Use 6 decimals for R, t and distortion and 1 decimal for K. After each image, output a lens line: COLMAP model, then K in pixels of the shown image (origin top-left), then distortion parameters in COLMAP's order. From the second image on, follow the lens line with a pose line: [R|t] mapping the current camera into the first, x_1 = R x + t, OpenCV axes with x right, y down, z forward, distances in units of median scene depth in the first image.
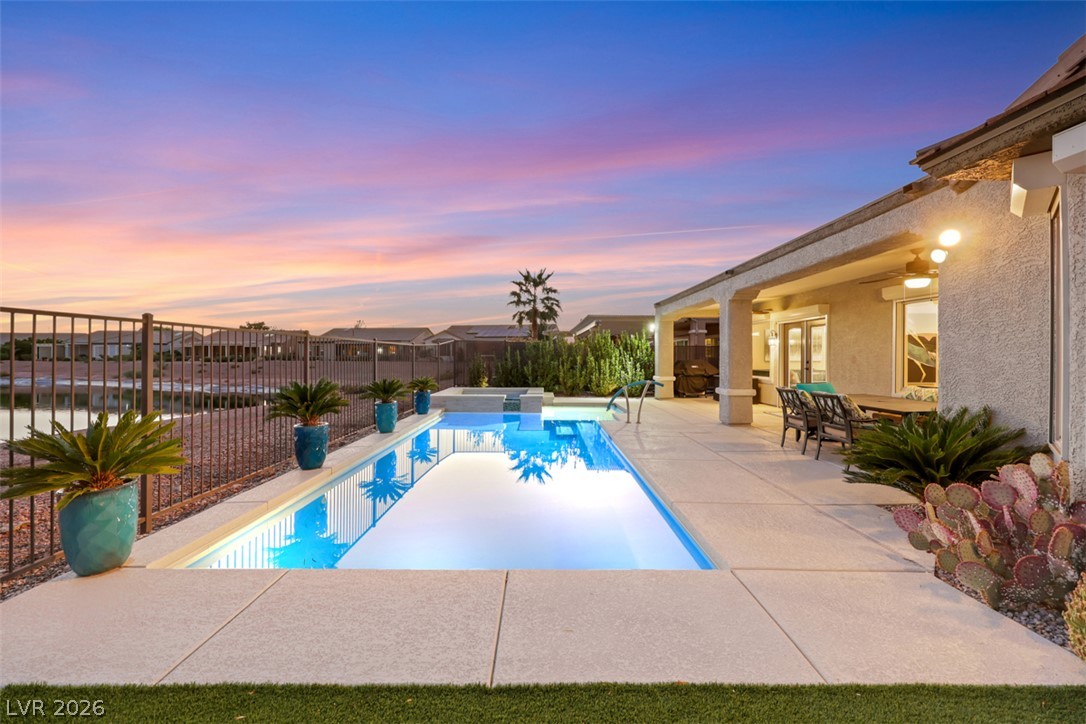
lens RADIAL K [[439.1, 0, 544.0], [0, 439.1, 355.4], [0, 0, 1]] dist [0.000094, 0.000008]
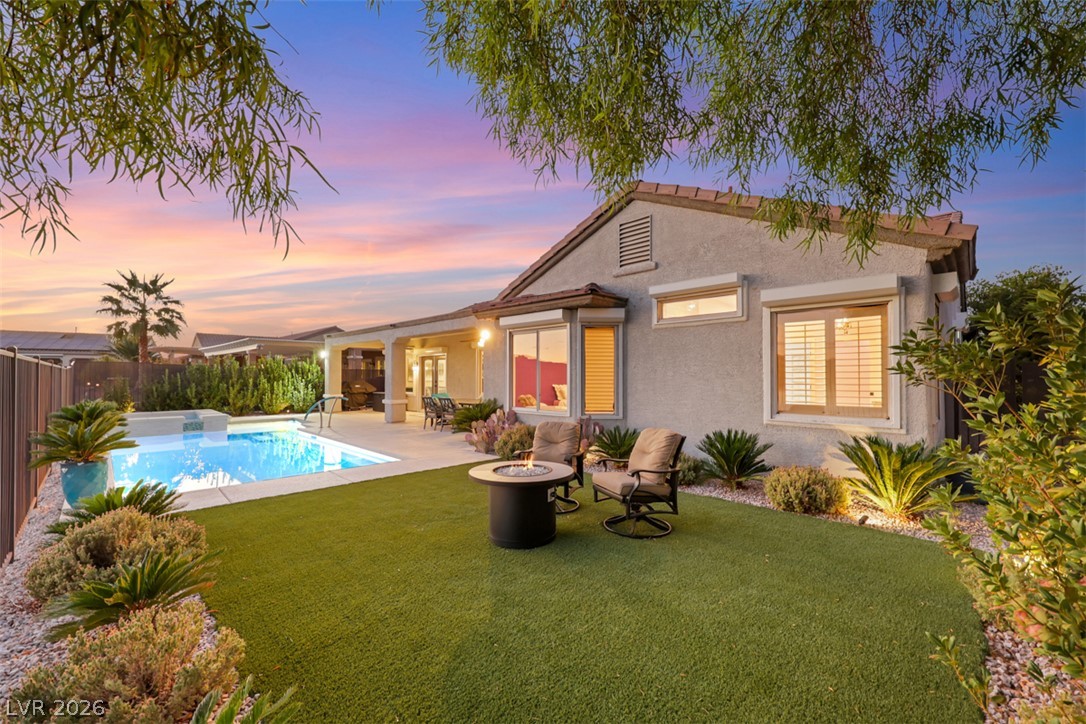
lens RADIAL K [[445.8, 0, 544.2], [0, 445.8, 372.7], [0, 0, 1]] dist [-0.000503, -0.000132]
pose [[0.707553, 0.002296, 0.706657, -0.241962], [0.000842, 0.999991, -0.004092, -0.009691], [-0.706660, 0.003490, 0.707544, -0.386134]]
